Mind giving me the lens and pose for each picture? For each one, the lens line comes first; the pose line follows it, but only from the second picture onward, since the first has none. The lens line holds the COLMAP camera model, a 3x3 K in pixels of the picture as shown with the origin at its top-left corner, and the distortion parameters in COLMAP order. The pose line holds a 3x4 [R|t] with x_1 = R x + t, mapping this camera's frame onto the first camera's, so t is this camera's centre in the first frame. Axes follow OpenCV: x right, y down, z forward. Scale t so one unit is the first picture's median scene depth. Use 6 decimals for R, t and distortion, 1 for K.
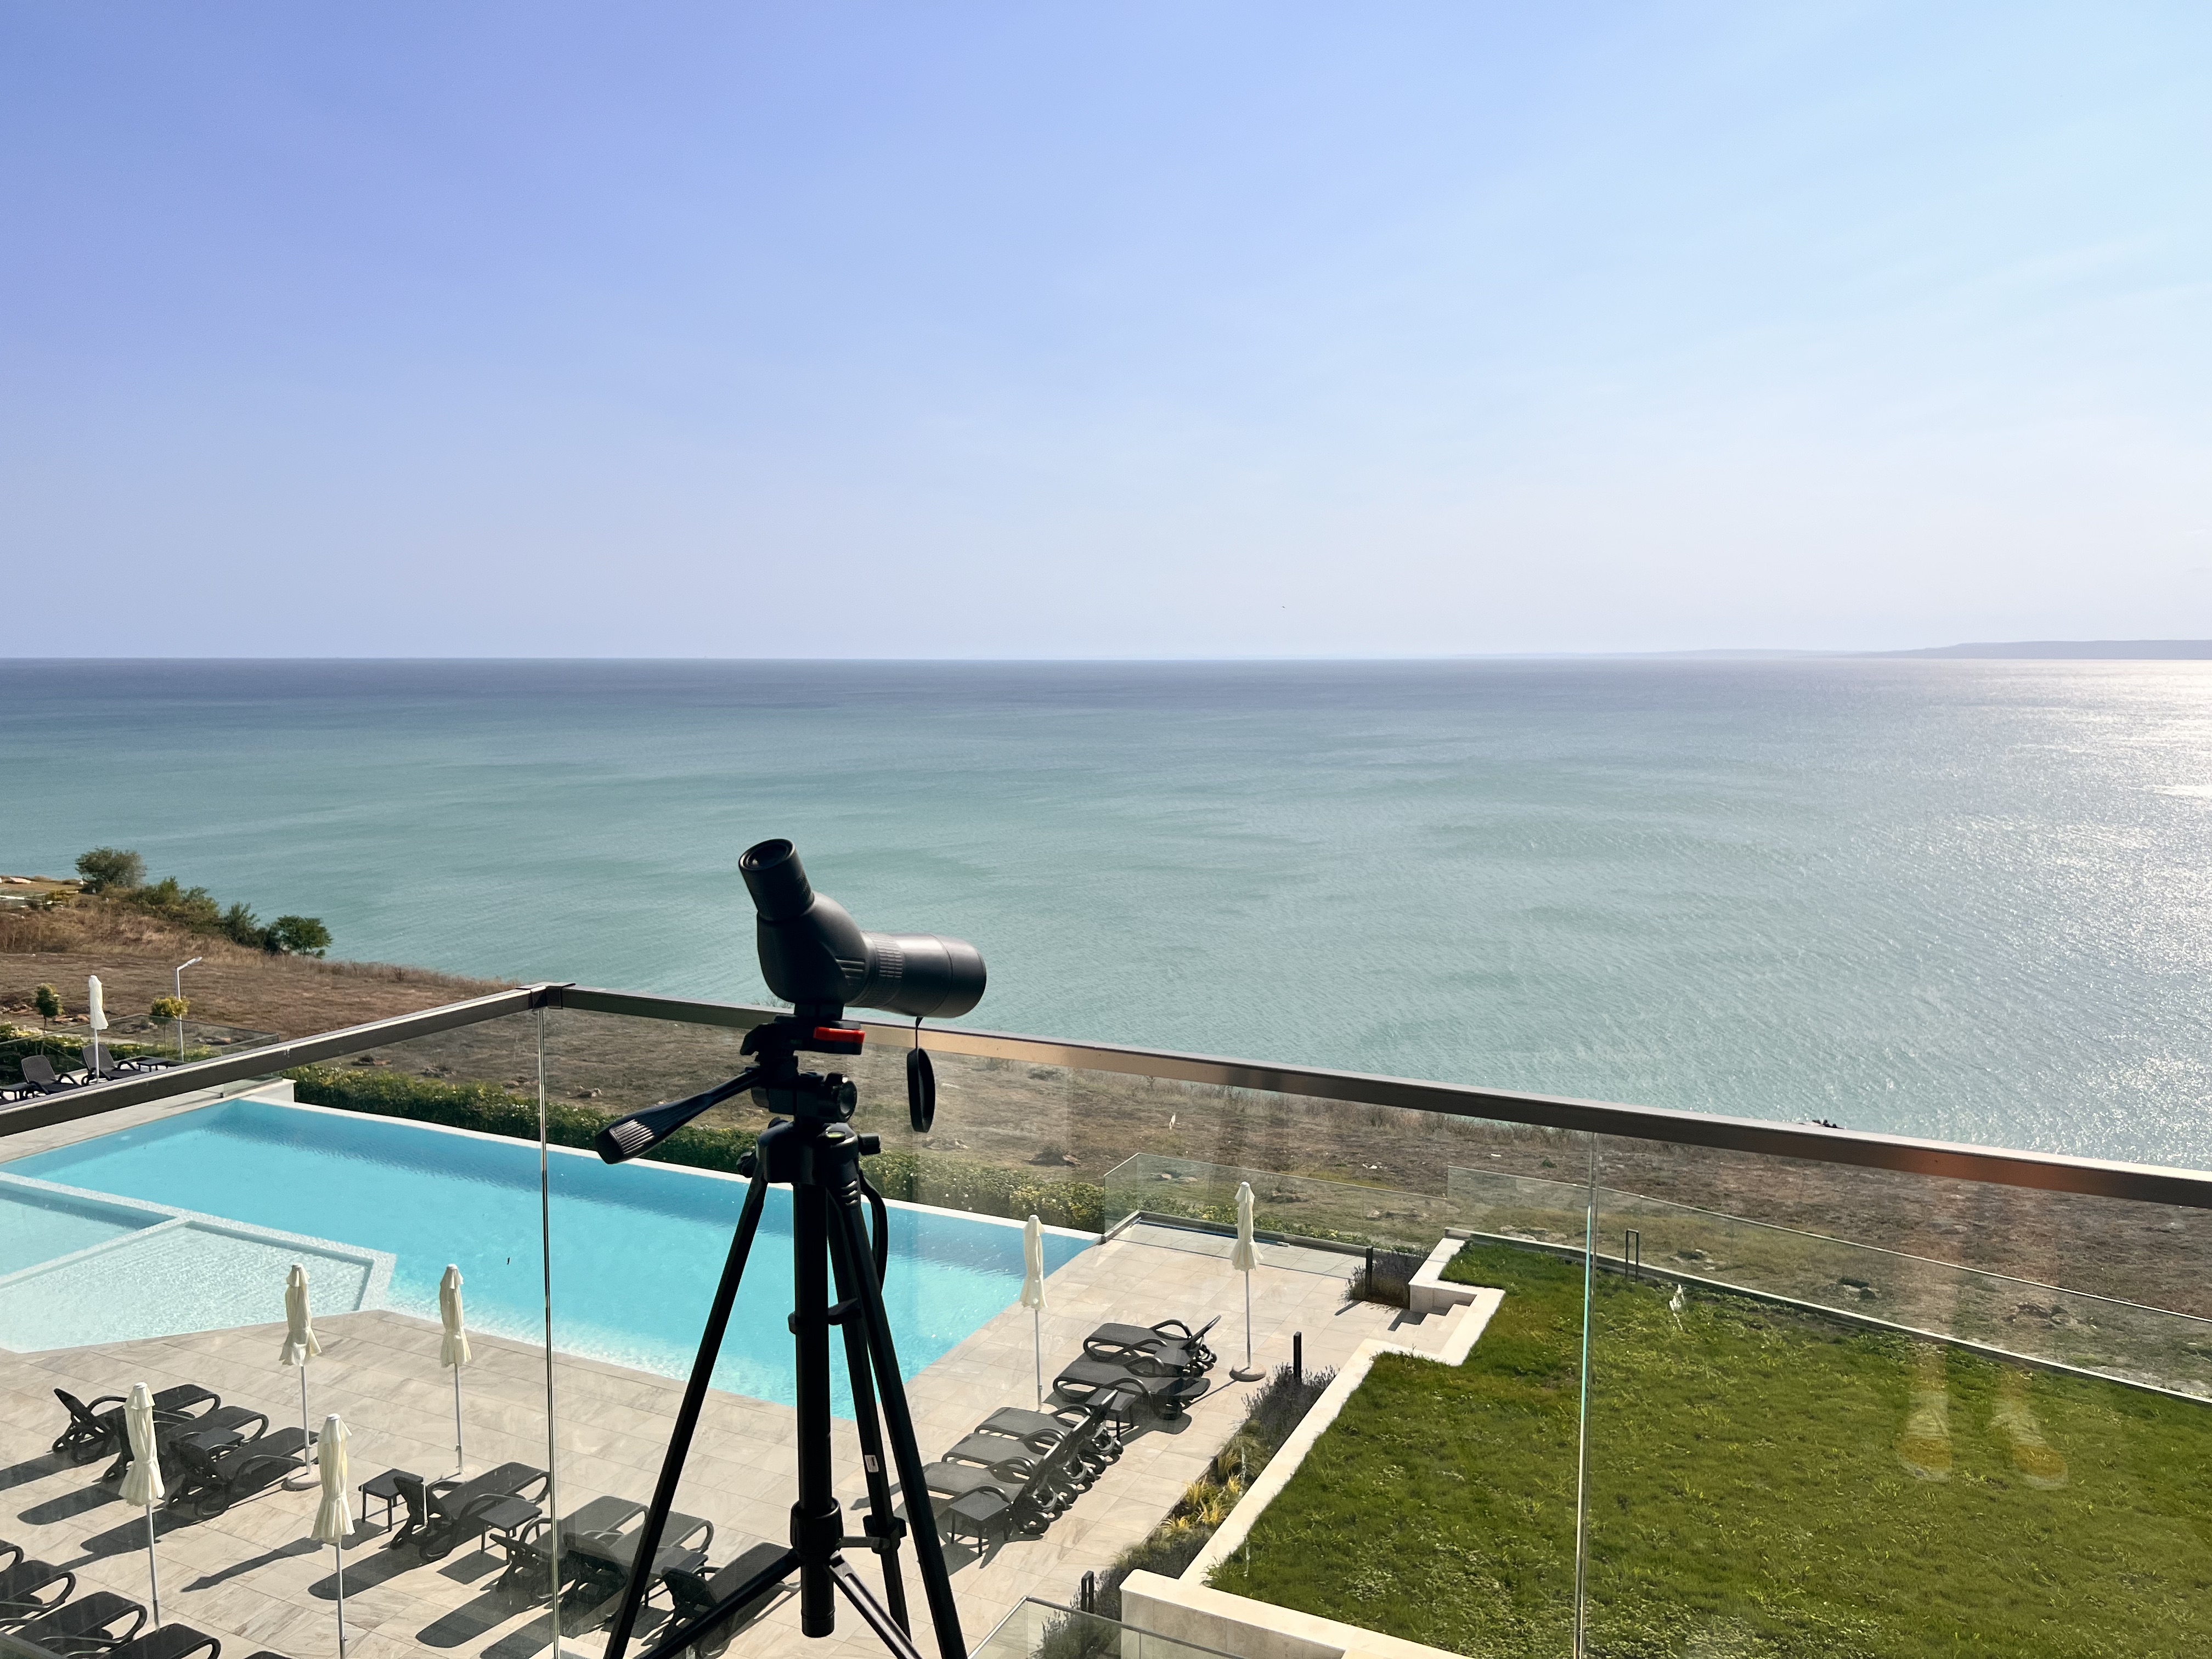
lens RADIAL K [[1682.9, 0, 1093.6], [0, 1682.9, 832.9], [0, 0, 1]] dist [0.040163, -0.041220]
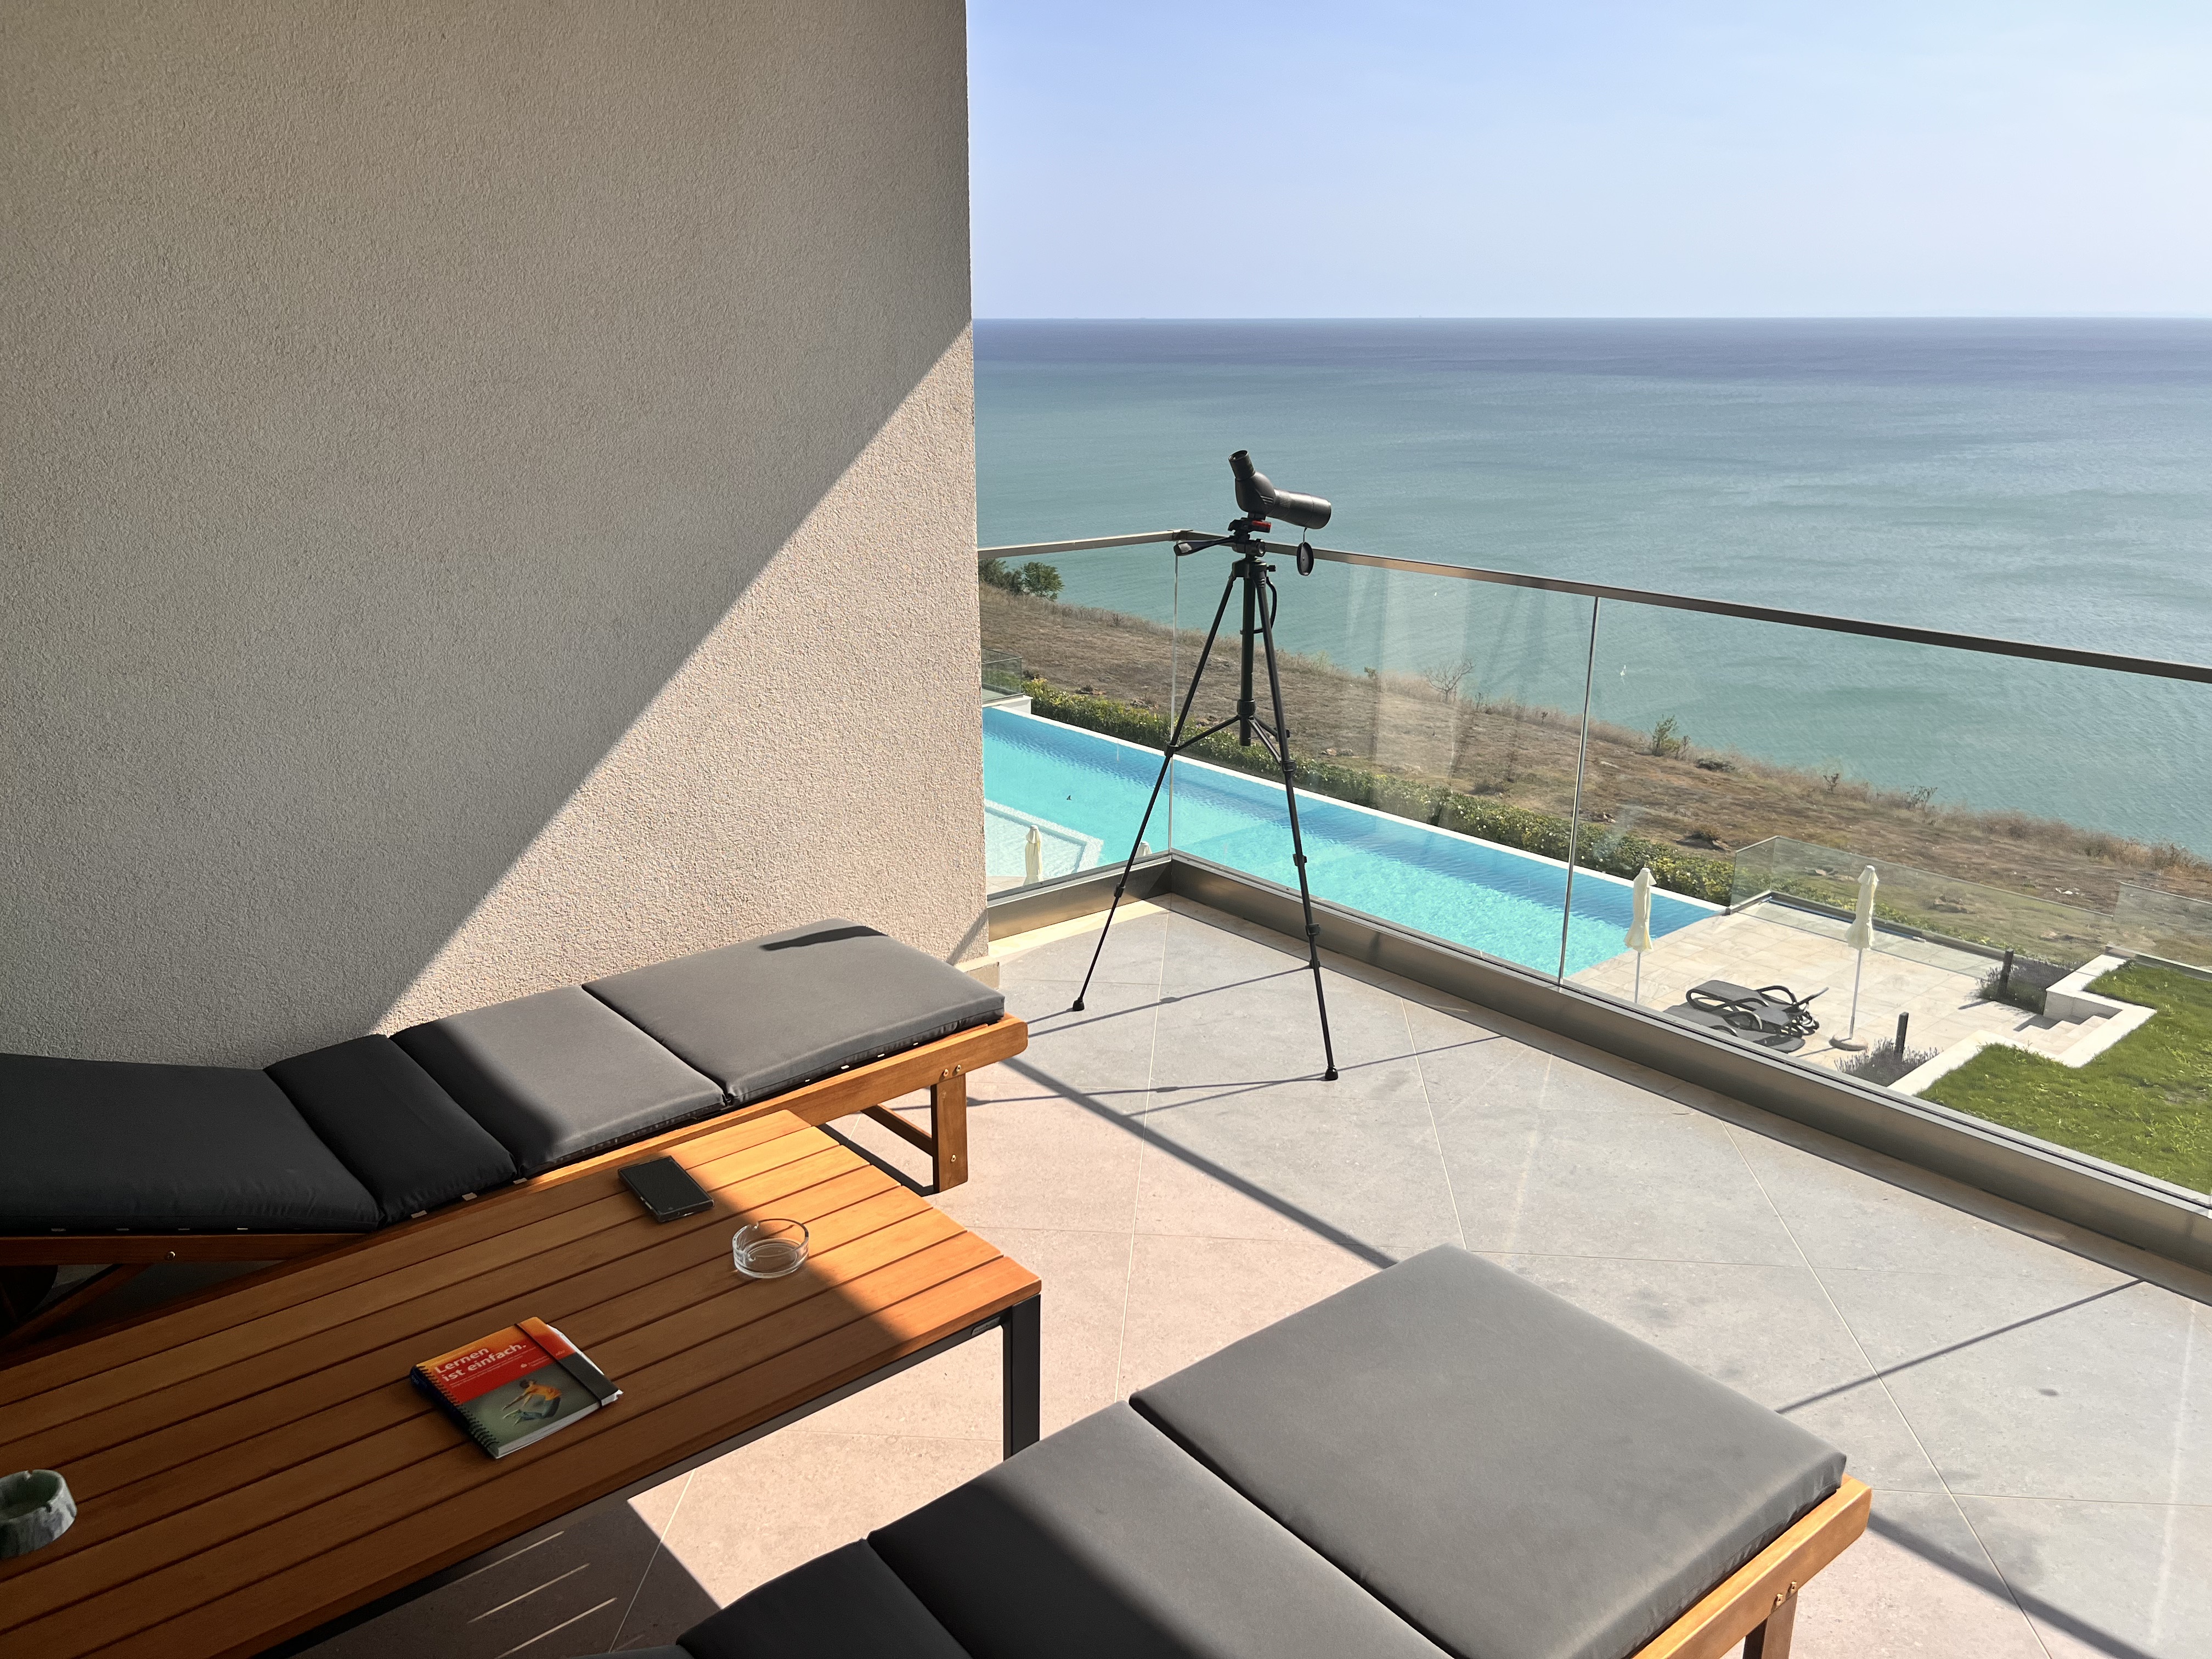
lens RADIAL K [[1682.9, 0, 1101.4], [0, 1682.9, 820.4], [0, 0, 1]] dist [0.040163, -0.041220]
pose [[0.919728, 0.113012, -0.375938, 0.040357], [-0.042665, 0.980769, 0.190453, 0.004554], [0.390232, -0.159126, 0.906862, -0.097323]]
